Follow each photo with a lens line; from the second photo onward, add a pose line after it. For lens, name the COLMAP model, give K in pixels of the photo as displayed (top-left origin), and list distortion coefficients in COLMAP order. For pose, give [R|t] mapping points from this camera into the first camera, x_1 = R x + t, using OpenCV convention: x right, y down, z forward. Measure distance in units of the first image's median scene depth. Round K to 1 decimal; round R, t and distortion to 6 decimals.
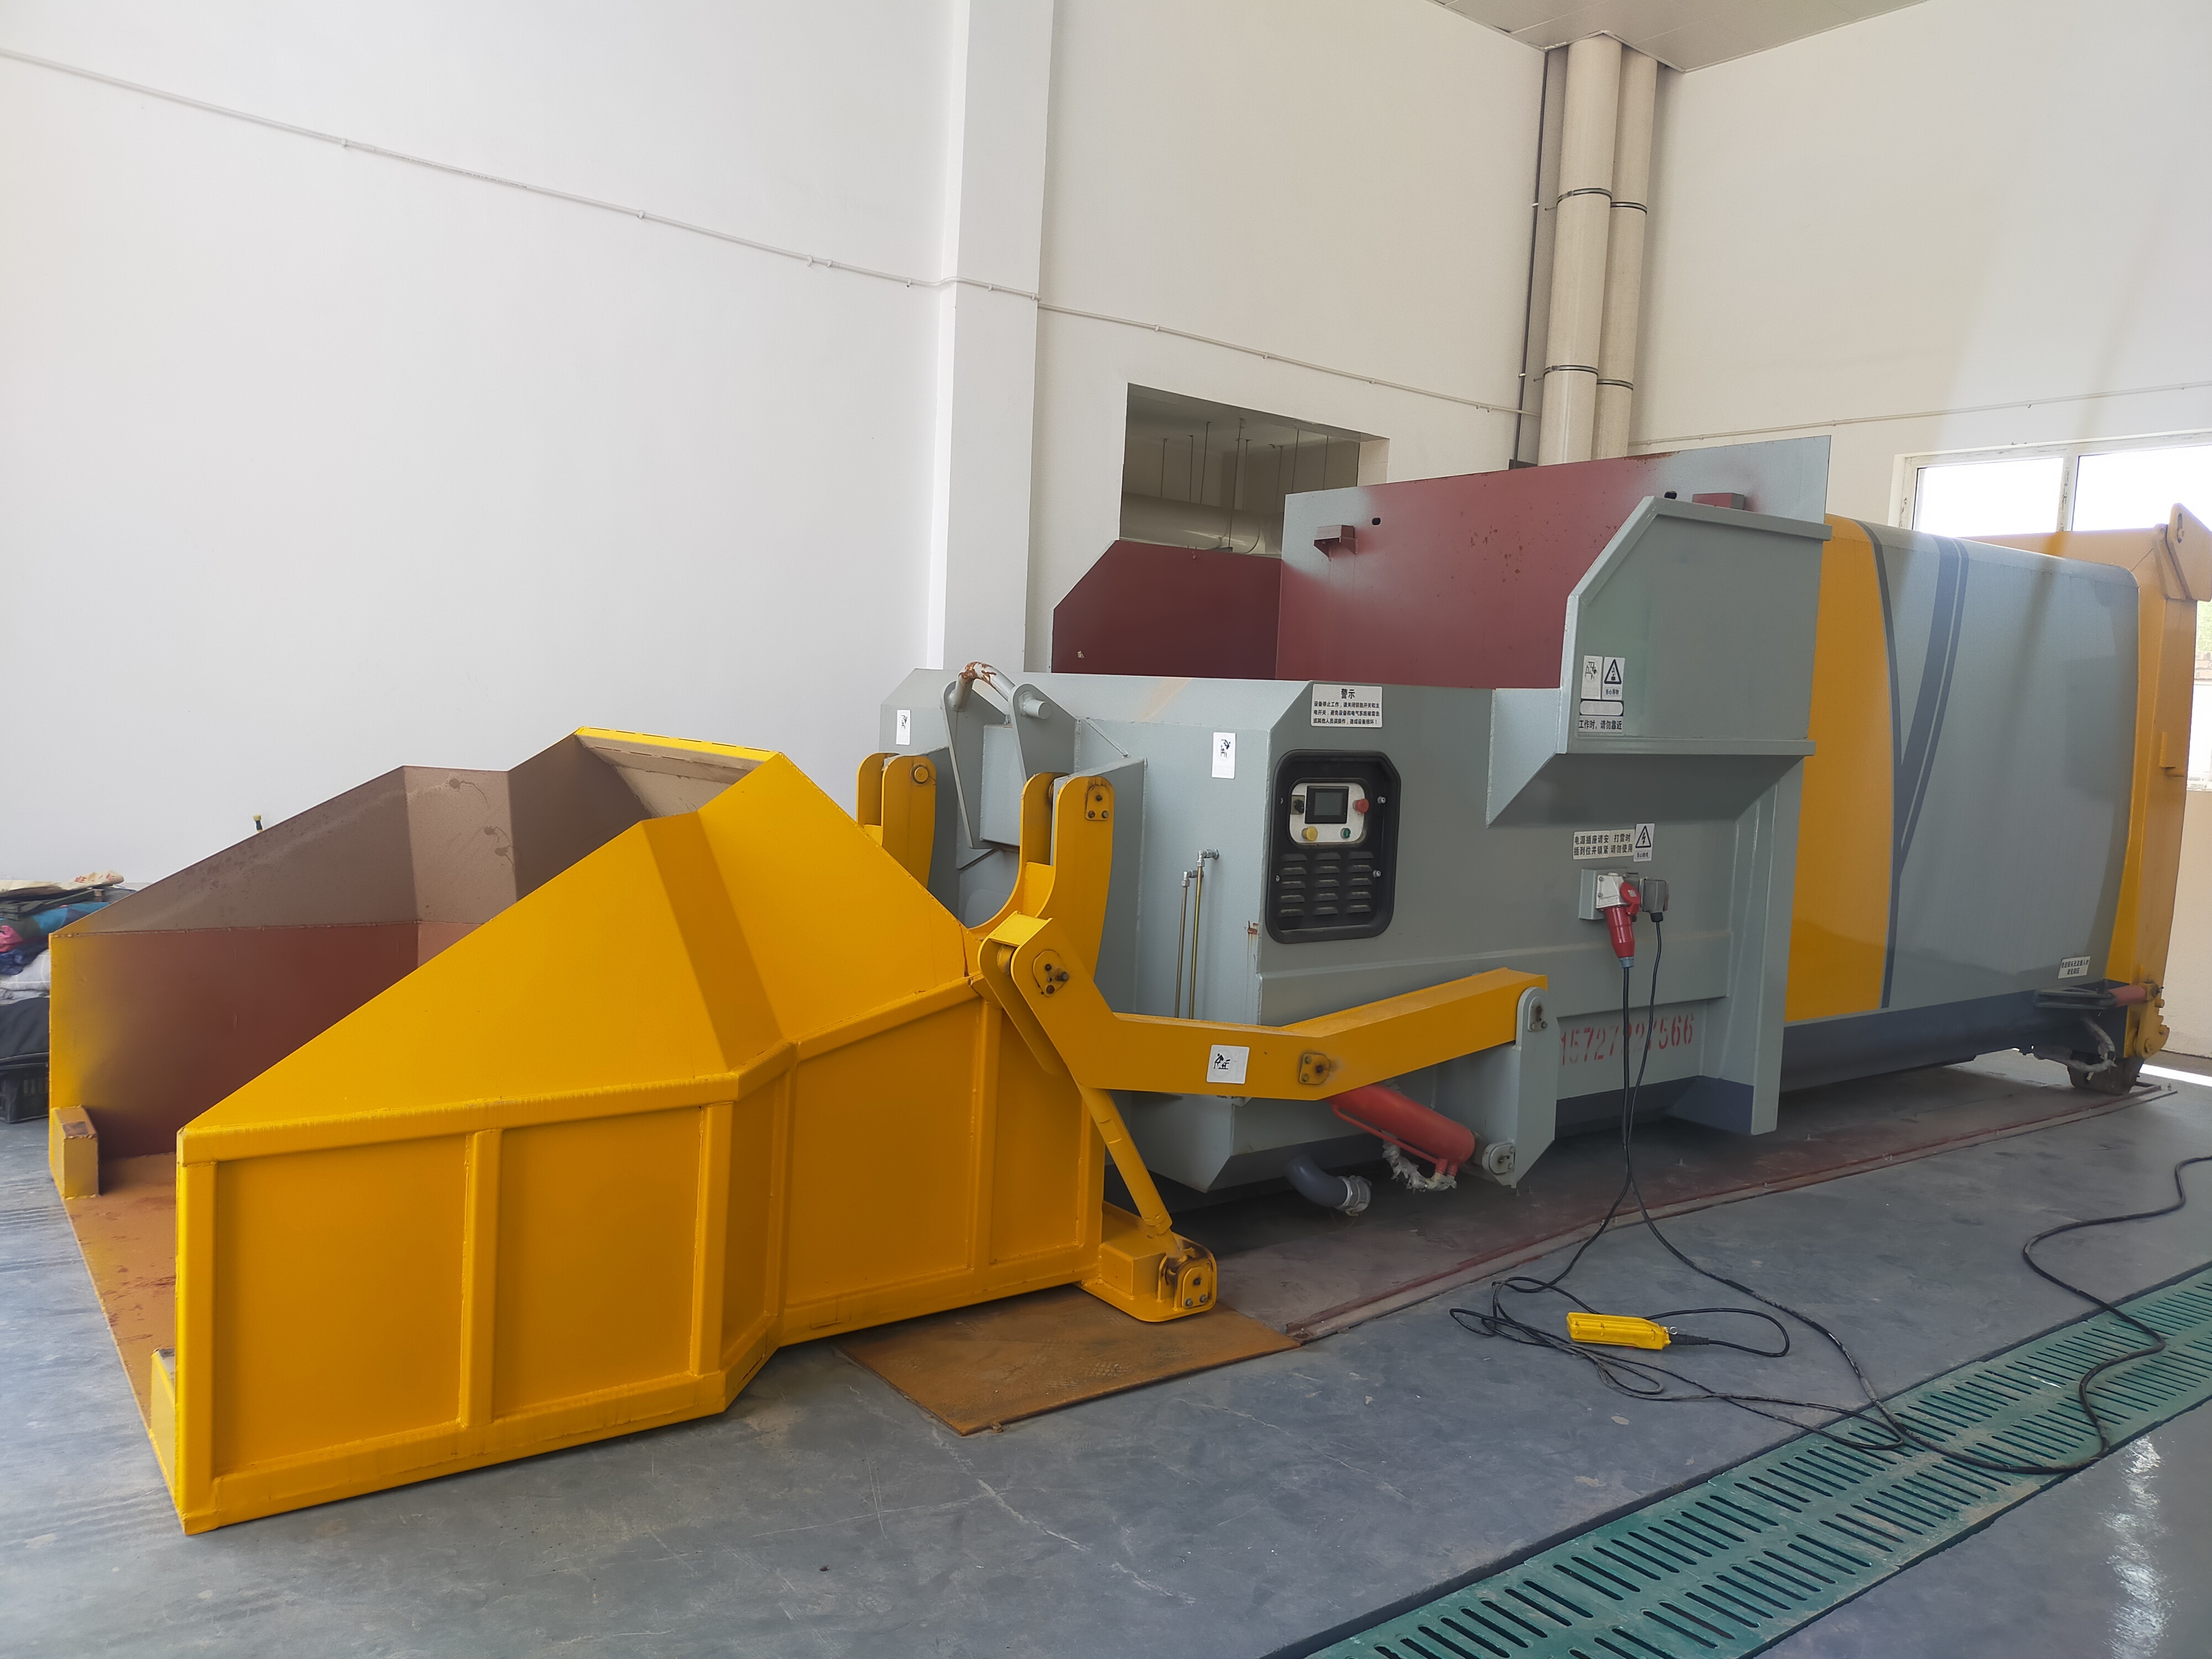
lens RADIAL K [[1676.0, 0, 1111.4], [0, 1676.0, 813.1], [0, 0, 1]] dist [0.070768, -0.103643]
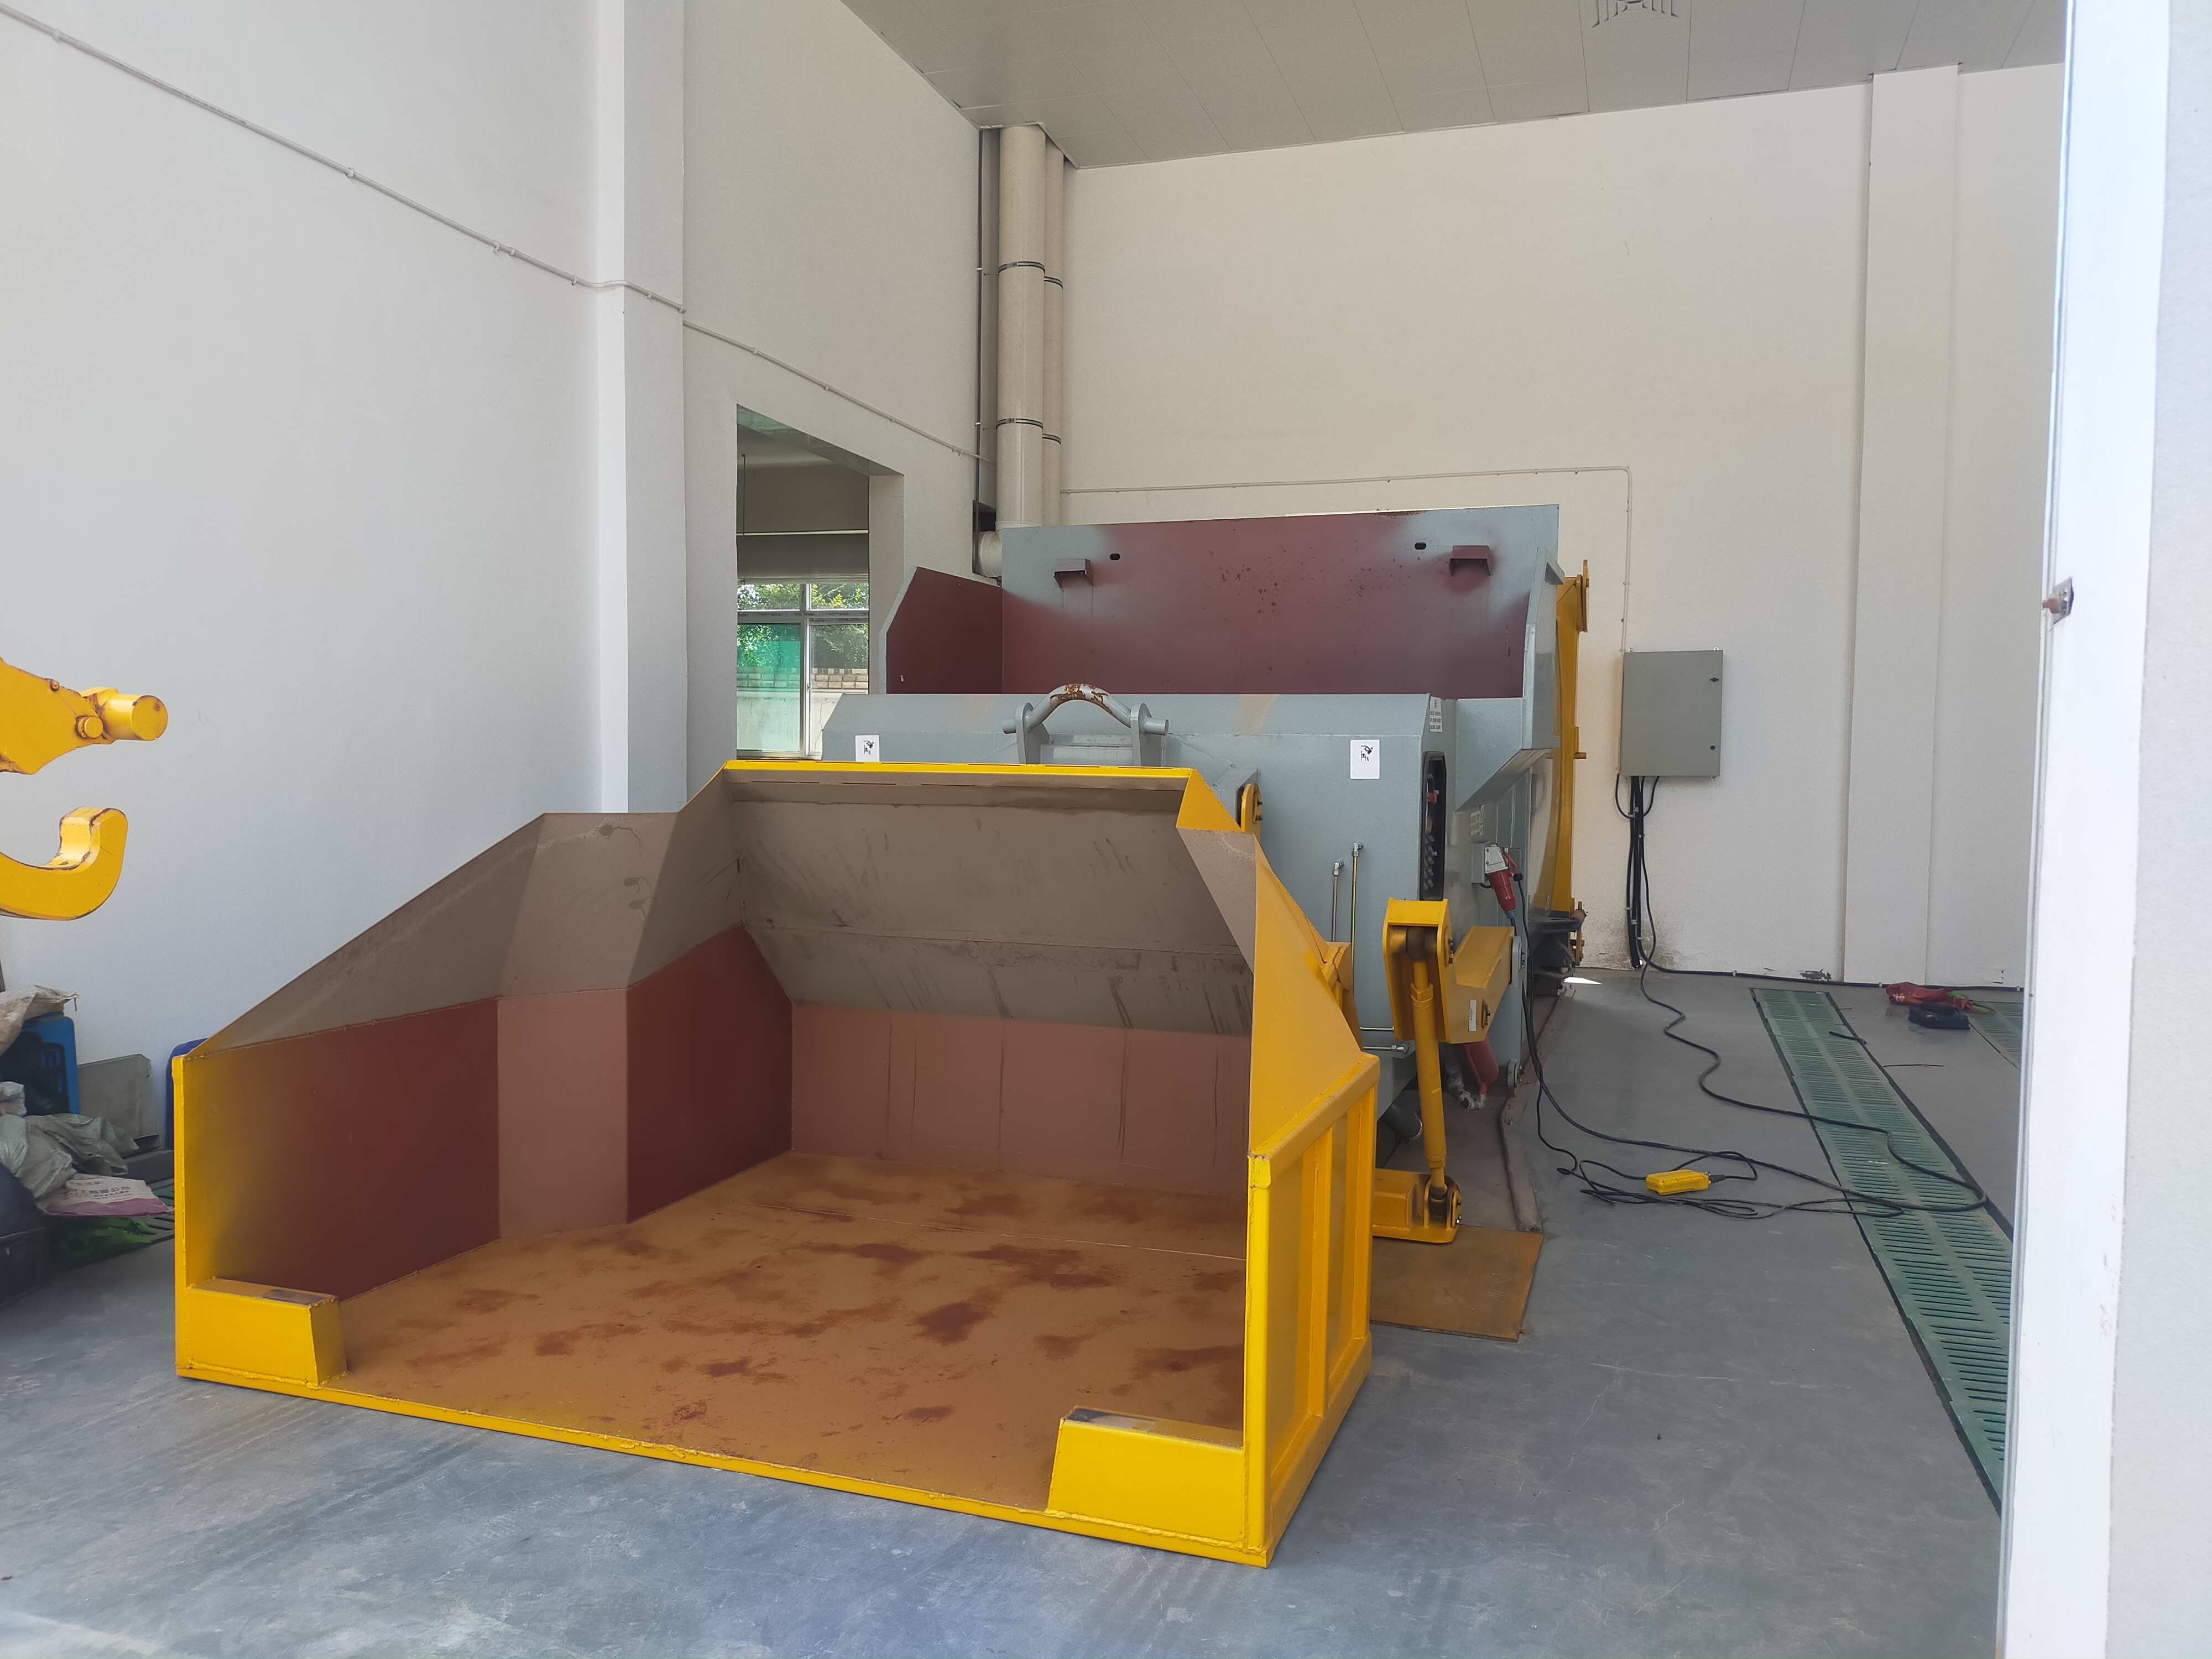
lens RADIAL K [[1662.2, 0, 1106.0], [0, 1662.2, 829.5], [0, 0, 1]] dist [0.066025, -0.097628]
pose [[0.828983, -0.062699, 0.555748, -0.660347], [0.066716, 0.997687, 0.013042, -0.011926], [-0.555280, 0.026266, 0.831248, 0.133425]]
